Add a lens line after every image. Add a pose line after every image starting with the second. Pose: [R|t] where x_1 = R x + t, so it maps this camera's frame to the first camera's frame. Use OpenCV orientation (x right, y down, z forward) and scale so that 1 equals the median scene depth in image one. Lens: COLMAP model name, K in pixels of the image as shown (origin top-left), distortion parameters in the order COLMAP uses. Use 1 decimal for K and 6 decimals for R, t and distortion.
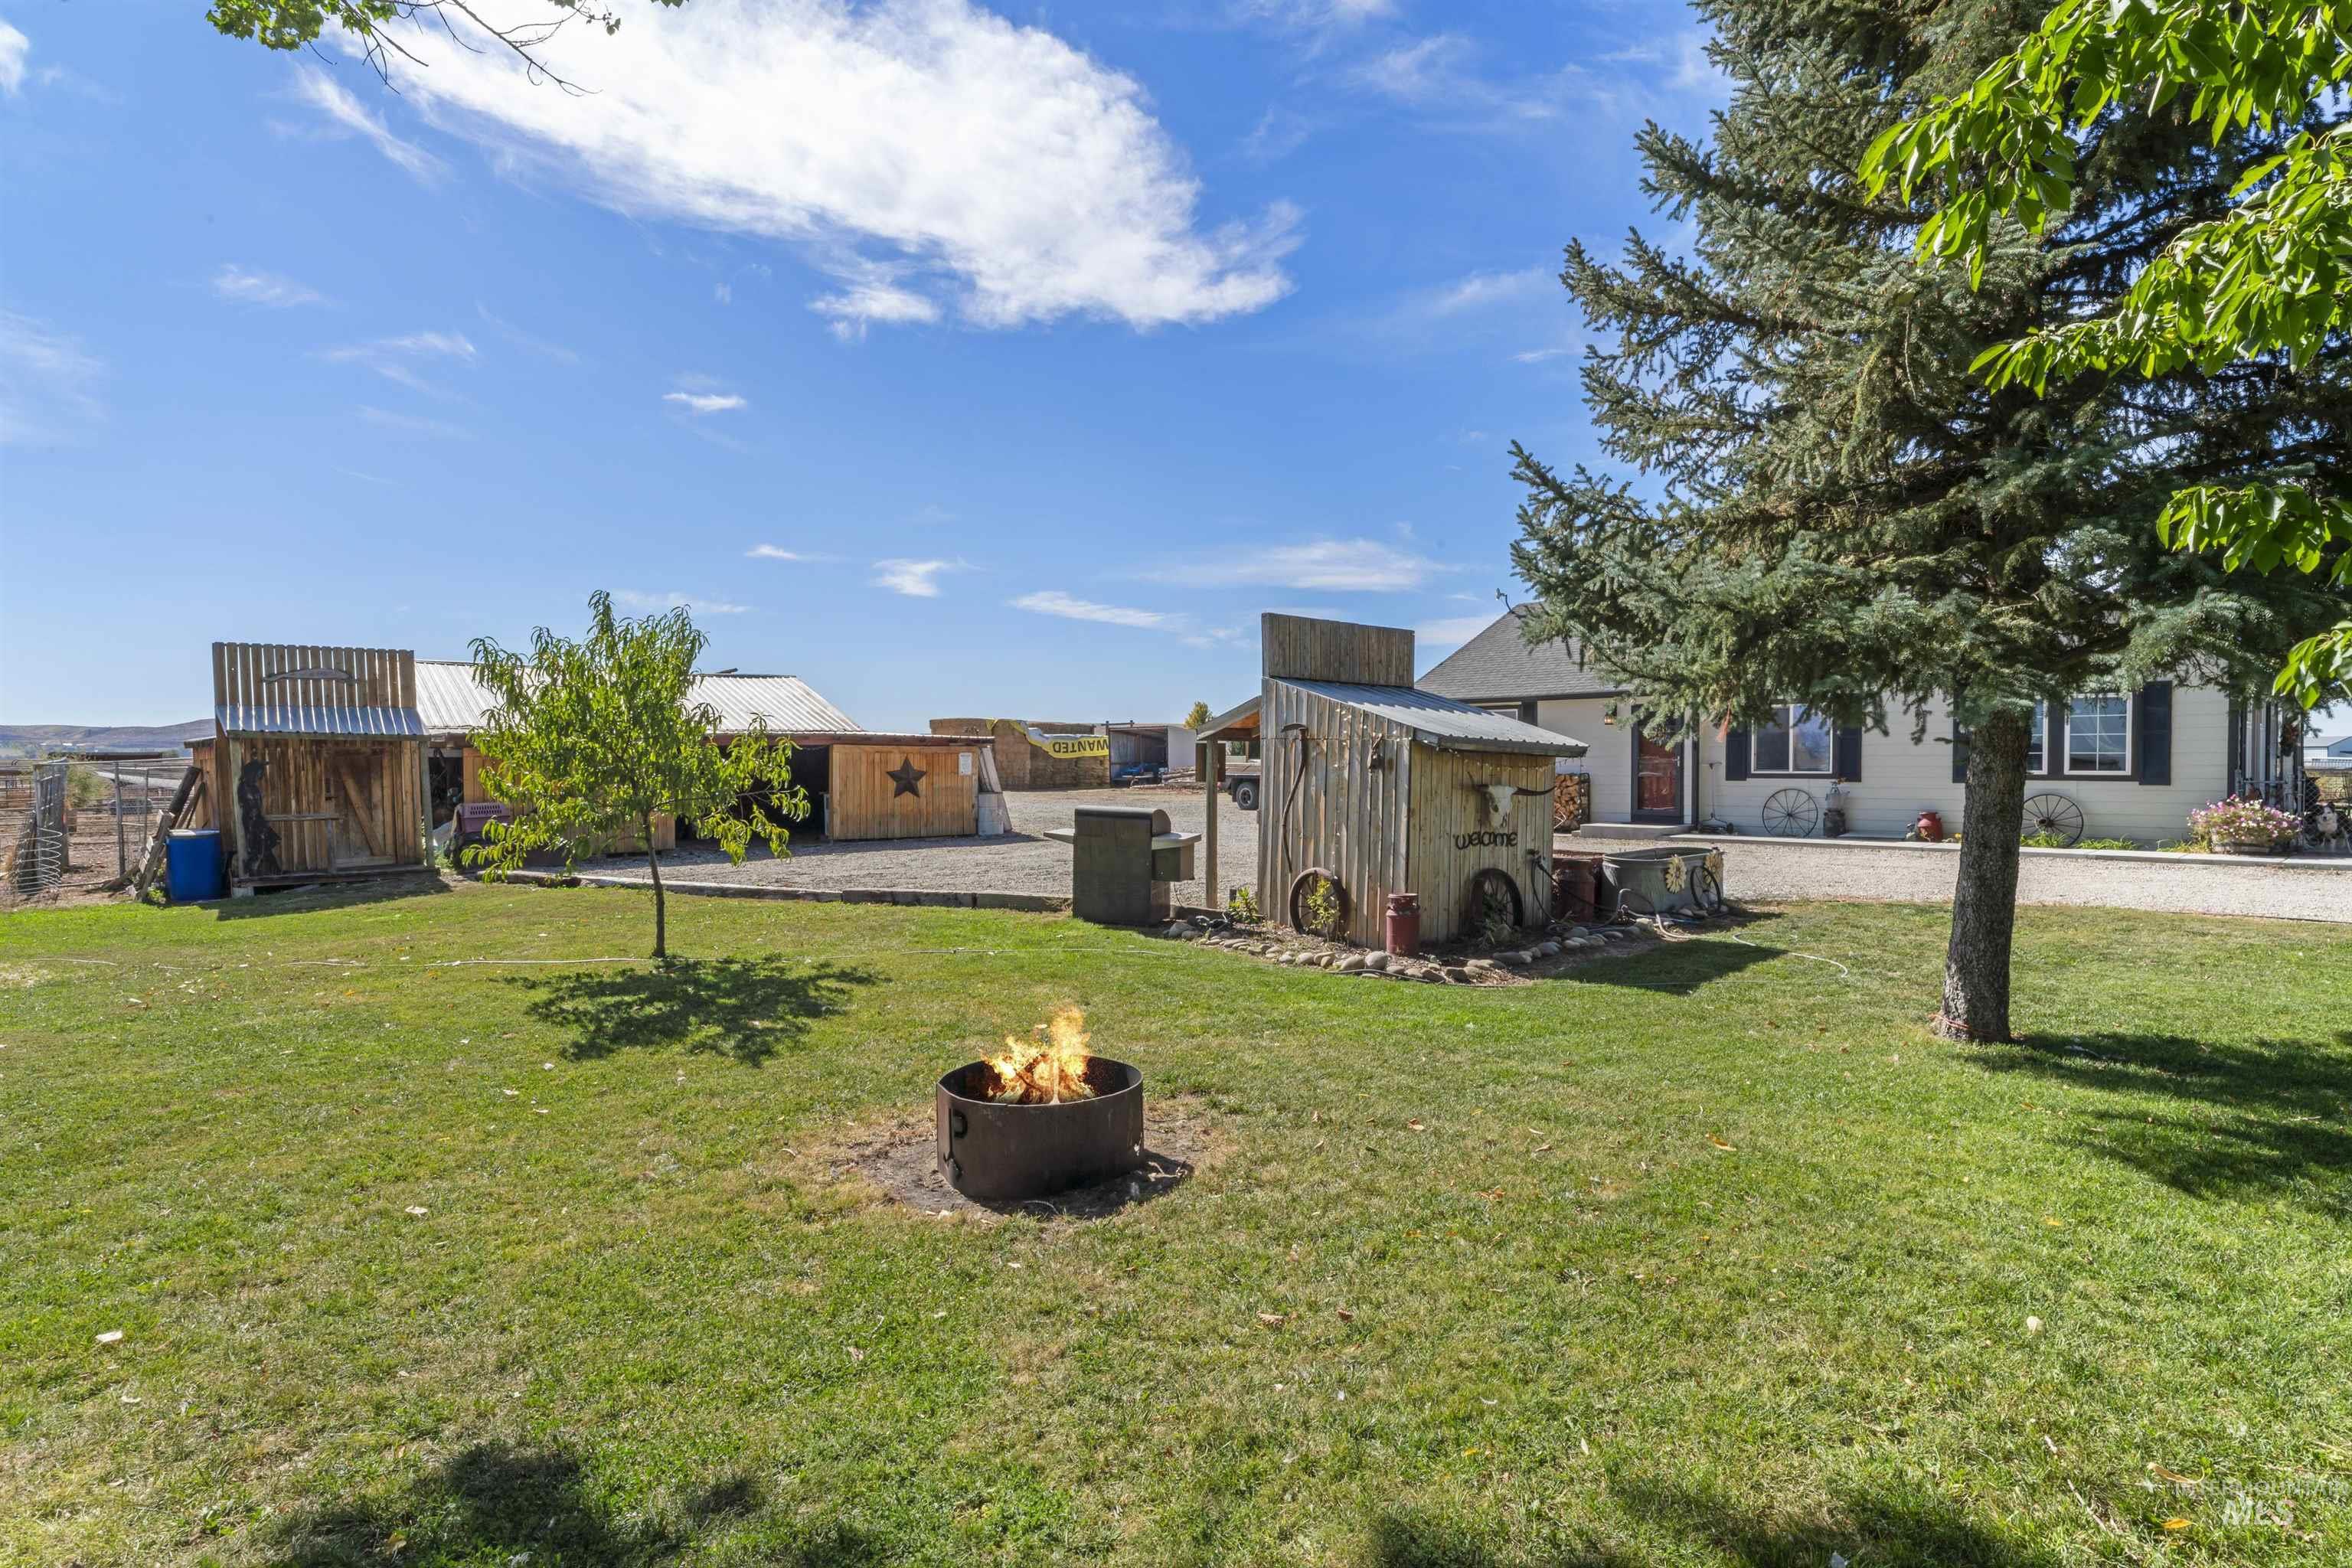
lens RADIAL K [[1204.4, 0, 1174.5], [0, 1204.4, 786.5], [0, 0, 1]] dist [-0.001313, 0.000050]
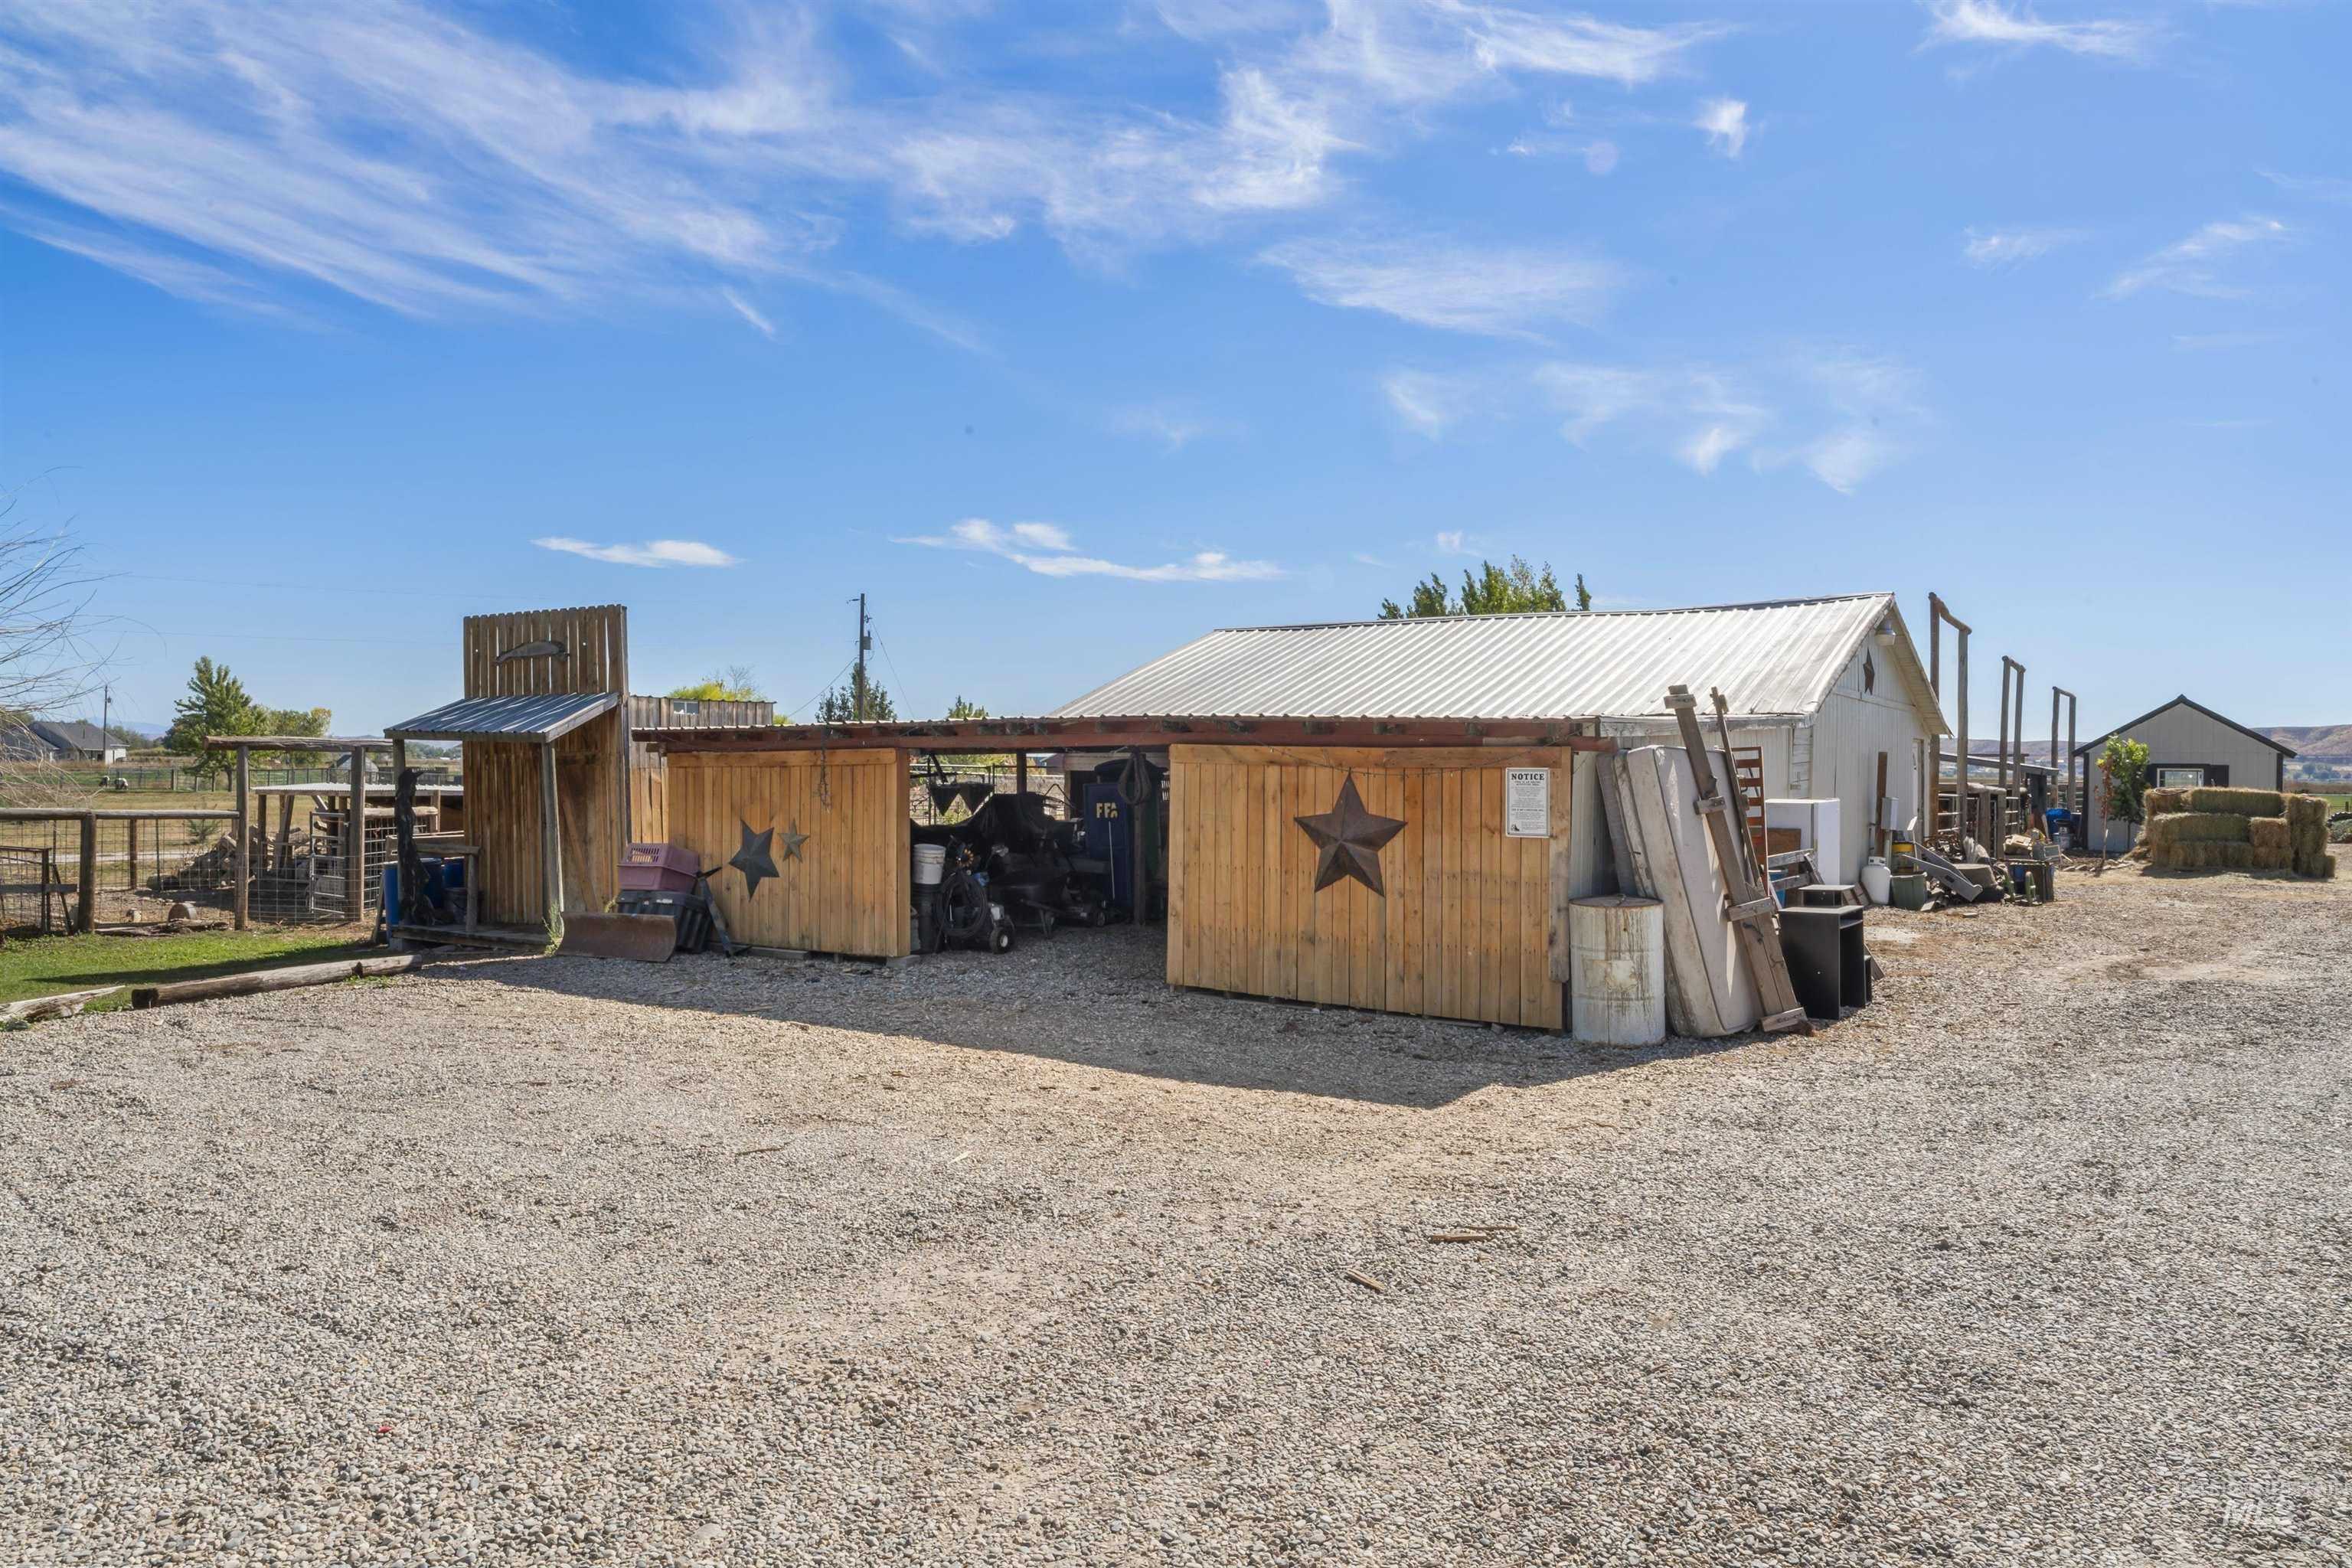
lens RADIAL K [[1515.8, 0, 1184.2], [0, 1515.8, 803.9], [0, 0, 1]] dist [0.032956, -0.008995]
pose [[0.260976, 0.026144, -0.964991, 0.196817], [-0.033242, 0.999284, 0.018083, -0.024015], [0.964773, 0.027359, 0.261658, 0.862355]]
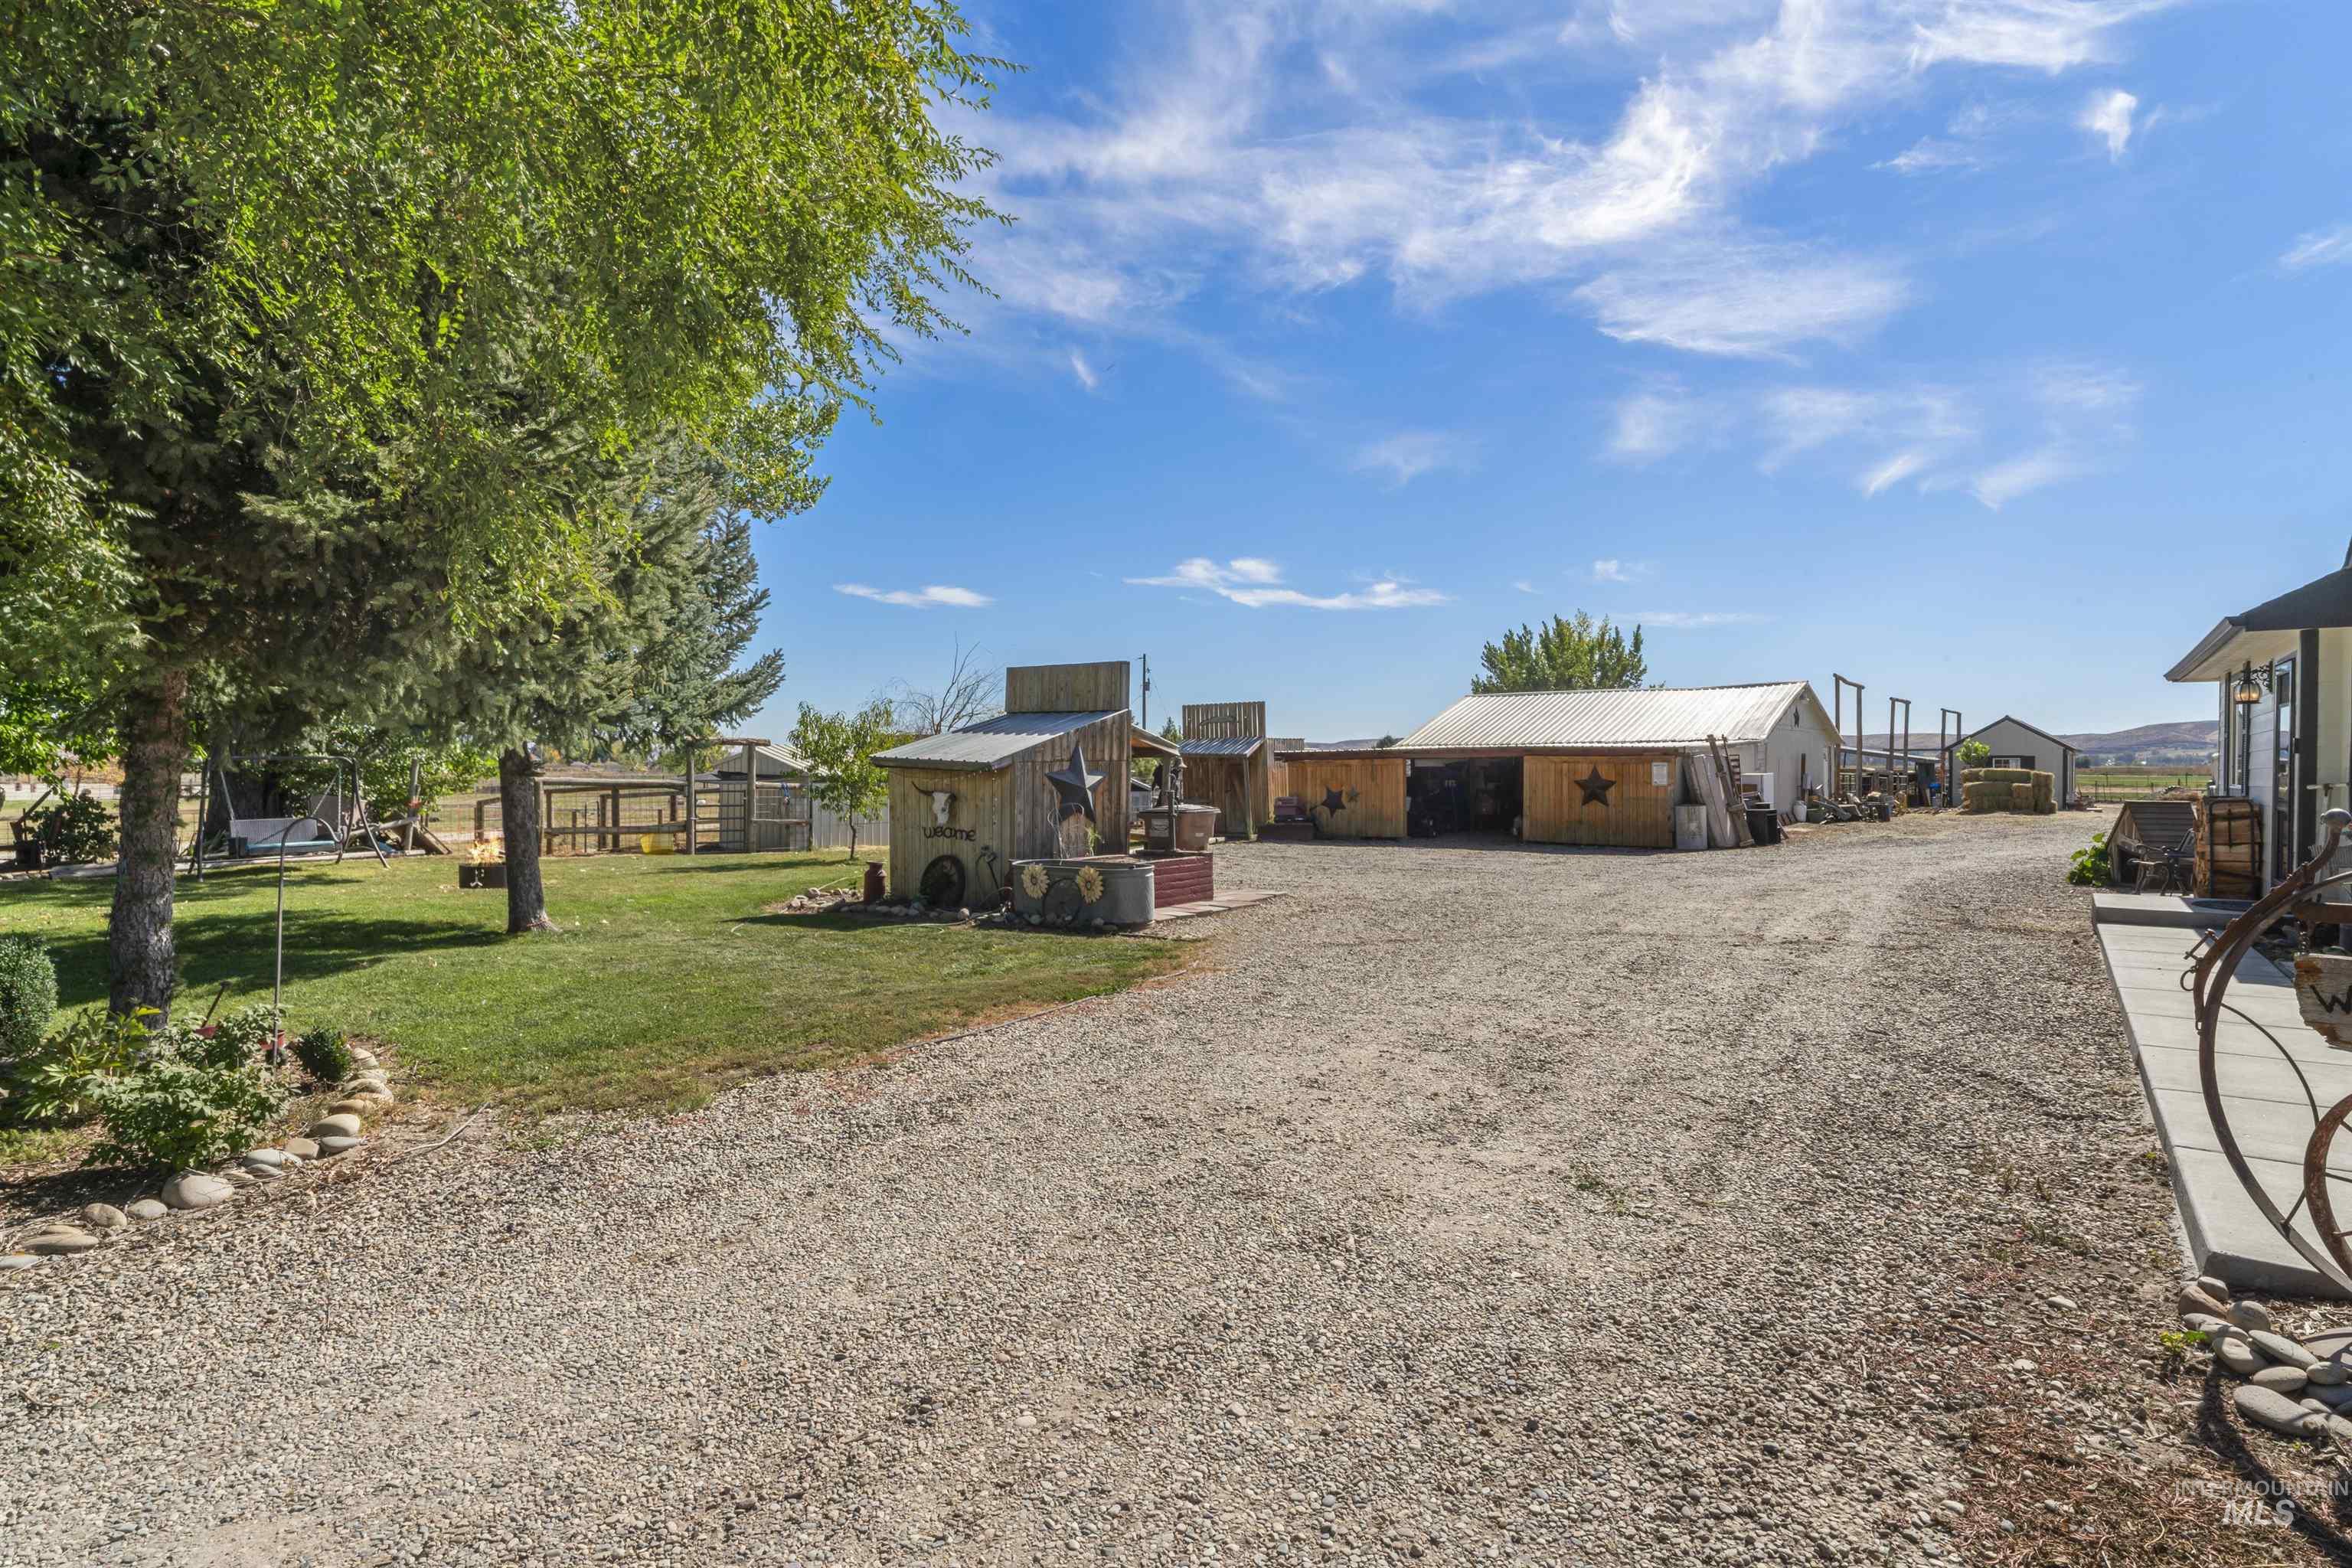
lens RADIAL K [[1204.4, 0, 1169.4], [0, 1204.4, 780.5], [0, 0, 1]] dist [-0.001313, 0.000050]
pose [[0.162354, 0.011366, -0.986667, 0.758973], [-0.020875, 0.999749, 0.008082, -0.013774], [0.986512, 0.019284, 0.162550, 0.485977]]
